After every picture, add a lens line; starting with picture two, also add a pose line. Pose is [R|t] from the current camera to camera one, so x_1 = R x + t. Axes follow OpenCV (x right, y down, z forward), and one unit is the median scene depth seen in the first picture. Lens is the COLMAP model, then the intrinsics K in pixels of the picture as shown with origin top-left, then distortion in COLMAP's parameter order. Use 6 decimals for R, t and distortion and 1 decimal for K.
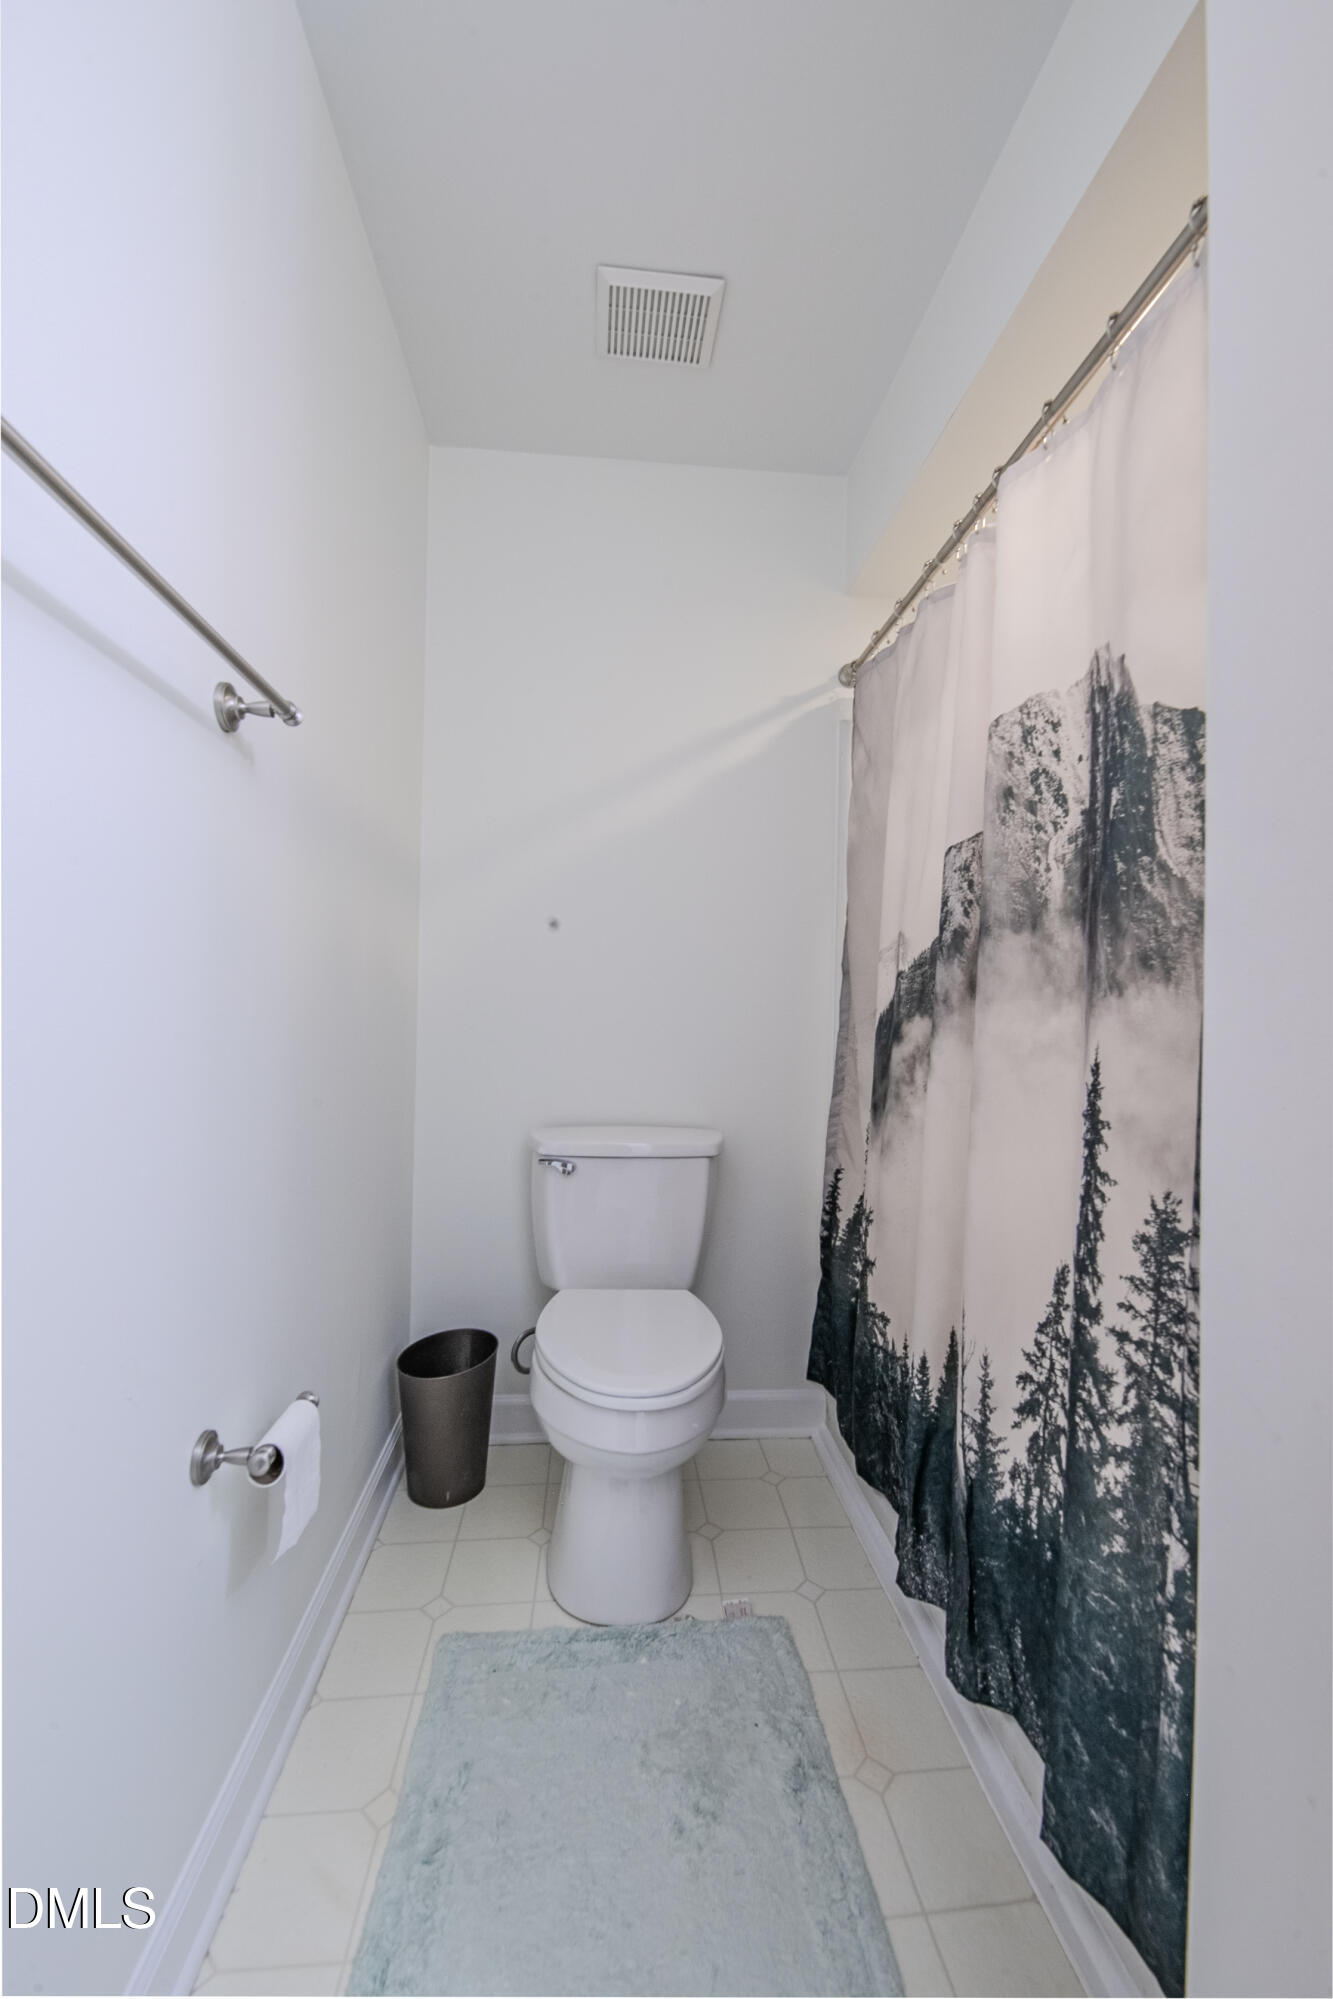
lens RADIAL K [[826.6, 0, 666.5], [0, 826.6, 999.5], [0, 0, 1]] dist [0.010075, 0.000064]
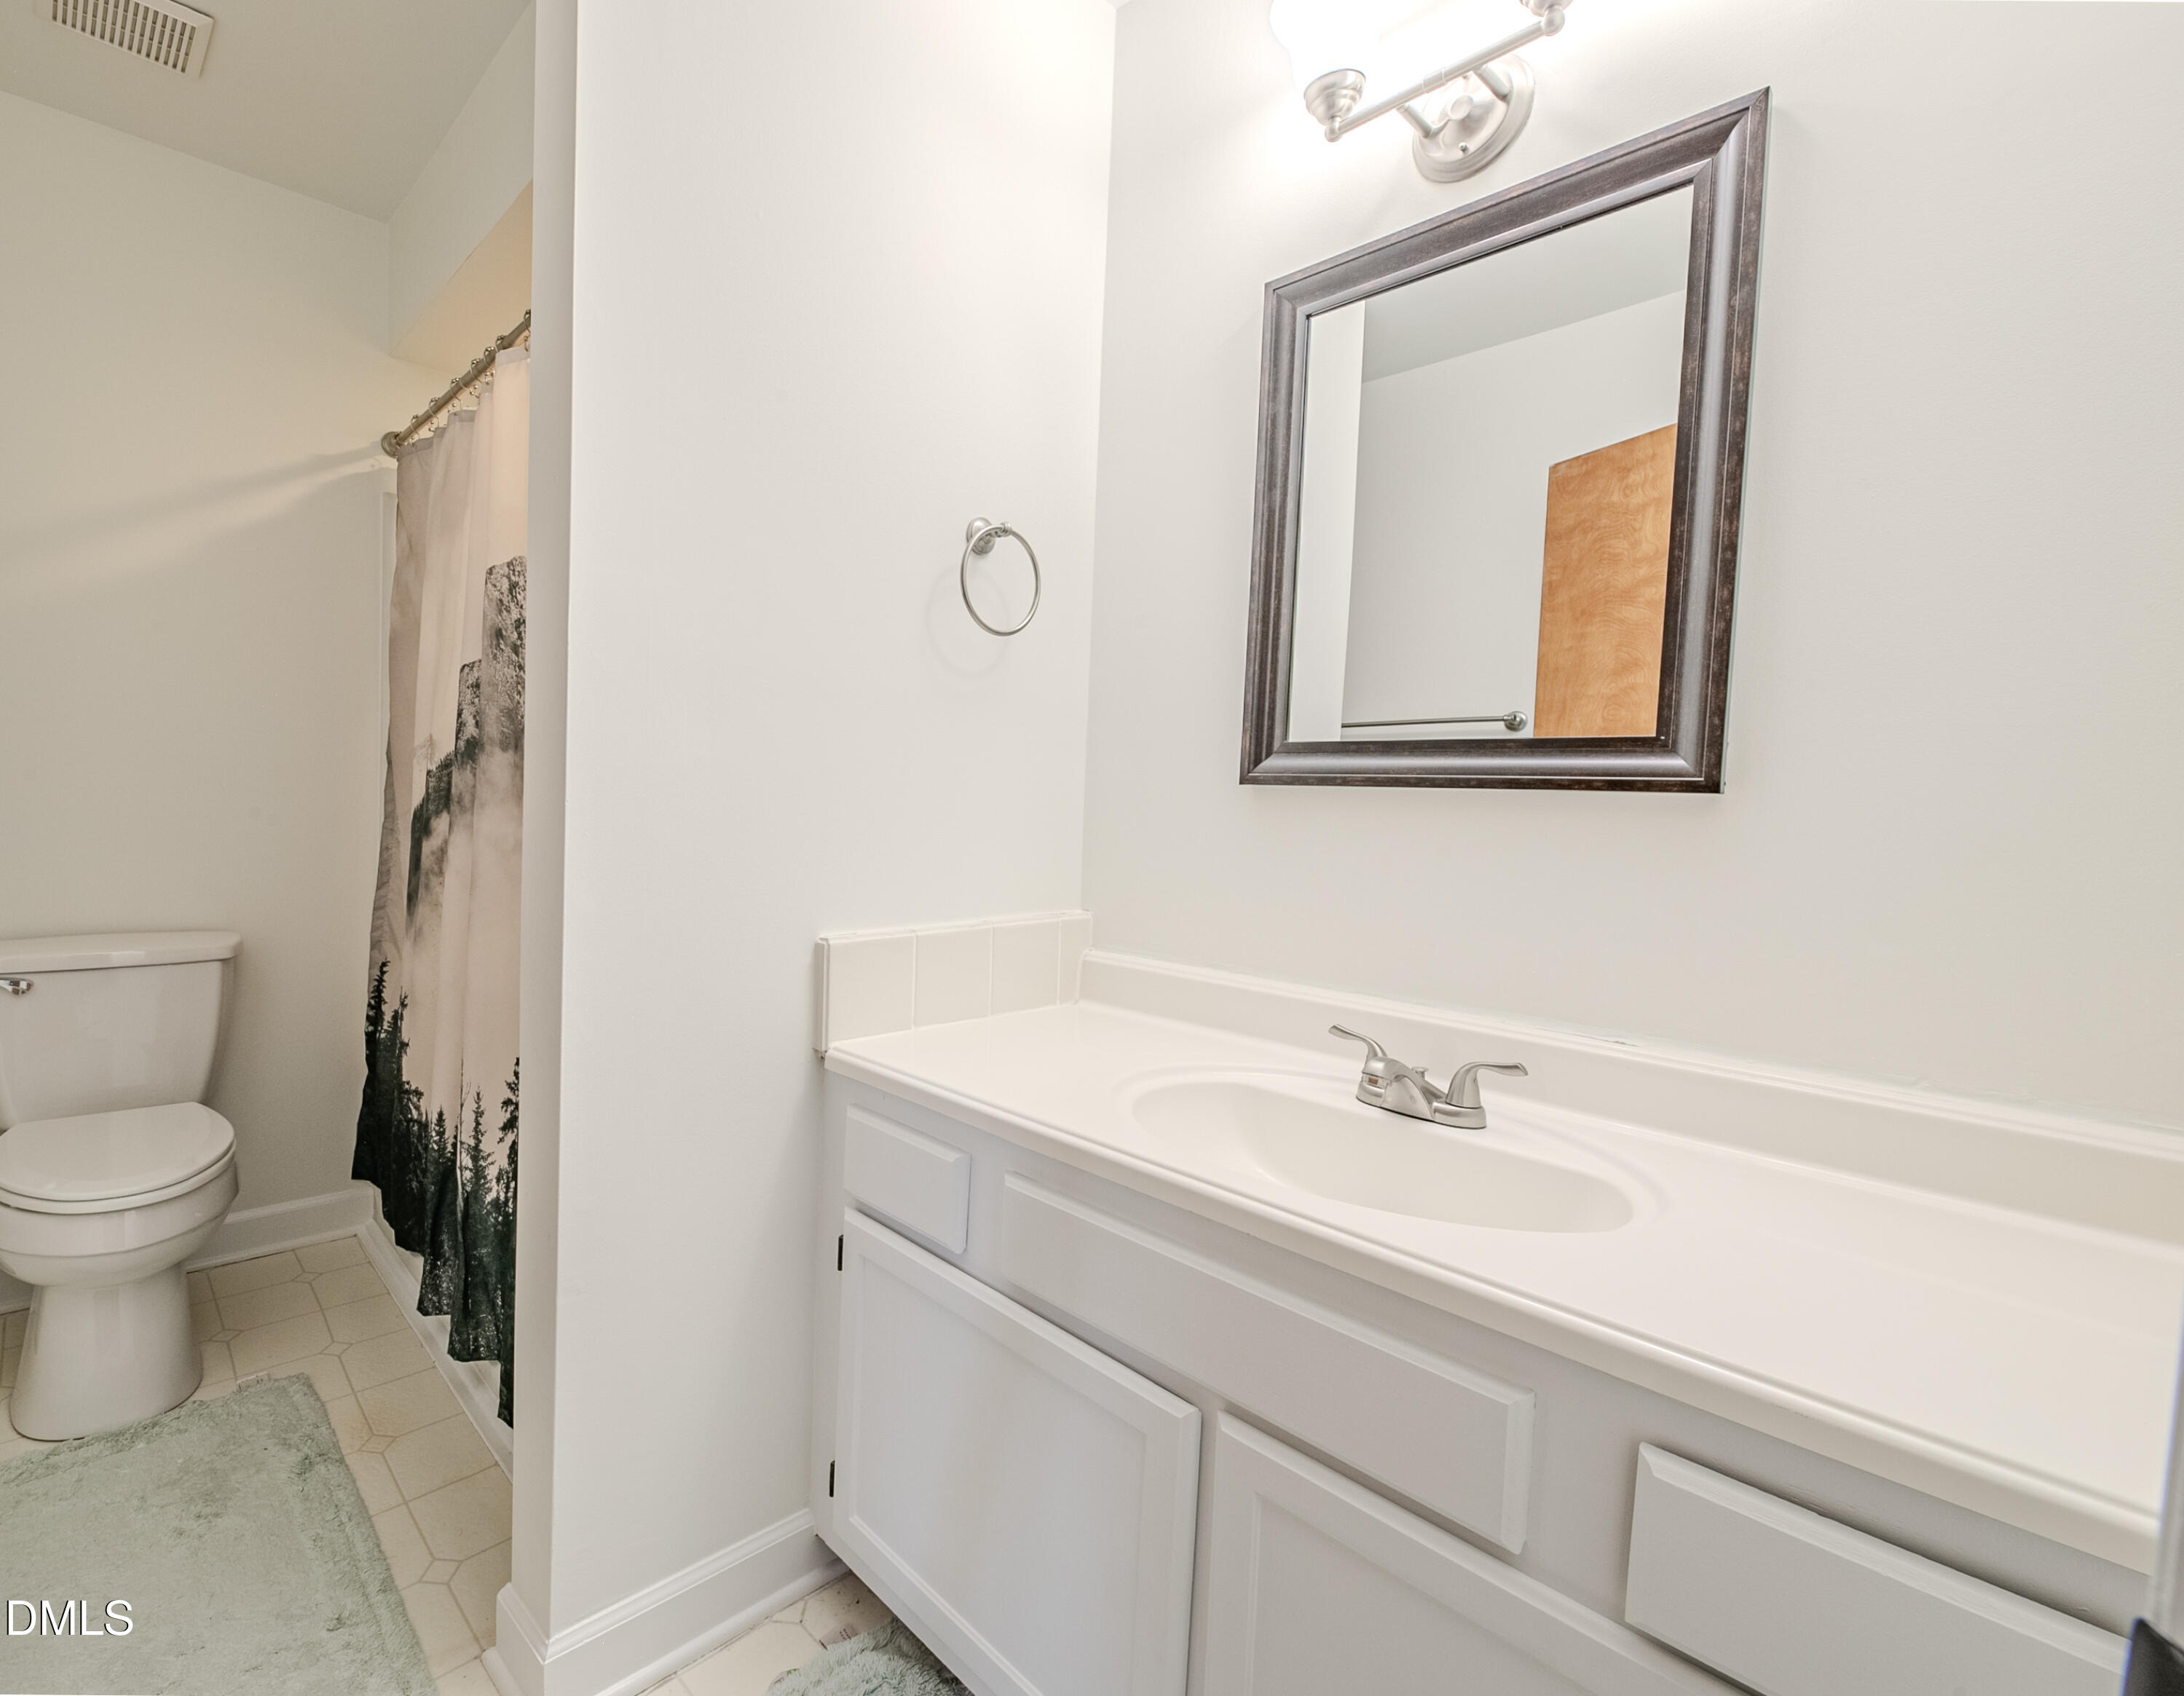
lens RADIAL K [[1249.2, 0, 1092.0], [0, 1249.2, 848.0], [0, 0, 1]] dist [0.027545, -0.018272]
pose [[0.822527, -0.018938, 0.568411, 0.065687], [-0.031176, 0.996441, 0.078311, -0.092286], [-0.567871, -0.082134, 0.819009, -0.865809]]
